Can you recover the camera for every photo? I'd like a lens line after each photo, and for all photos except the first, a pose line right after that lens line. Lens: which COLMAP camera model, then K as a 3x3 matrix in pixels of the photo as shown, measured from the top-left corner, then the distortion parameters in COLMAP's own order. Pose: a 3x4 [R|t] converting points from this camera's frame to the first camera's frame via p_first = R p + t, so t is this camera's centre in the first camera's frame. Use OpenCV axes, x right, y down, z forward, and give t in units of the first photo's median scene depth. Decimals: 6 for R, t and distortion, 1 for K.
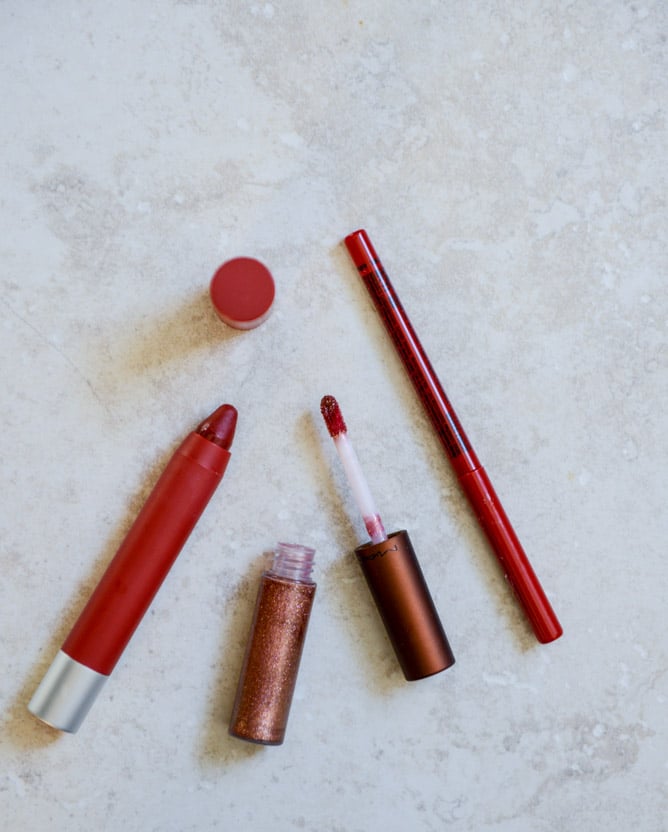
lens RADIAL K [[1890.3, 0, 334.6], [0, 1890.3, 373.1], [0, 0, 1]] dist [0.061299, -0.045416]
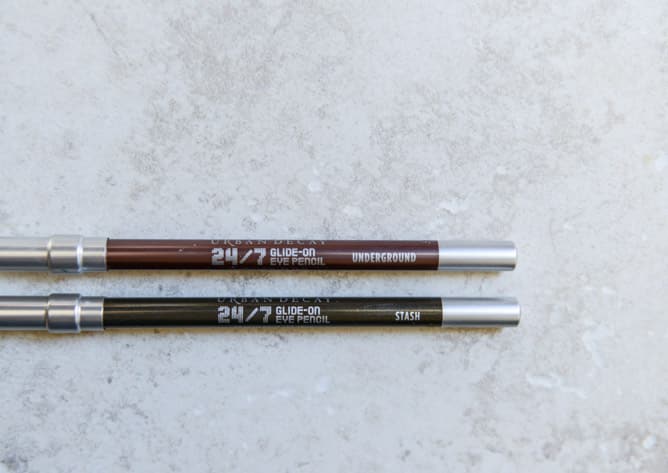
lens RADIAL K [[1110.3, 0, 334.0], [0, 1110.3, 236.5], [0, 0, 1]] dist [0.111767, -0.027206]
pose [[0.998292, 0.054924, 0.019917, -0.026918], [-0.057069, 0.989715, 0.131180, 0.030086], [-0.012508, -0.132092, 0.991159, 0.487499]]
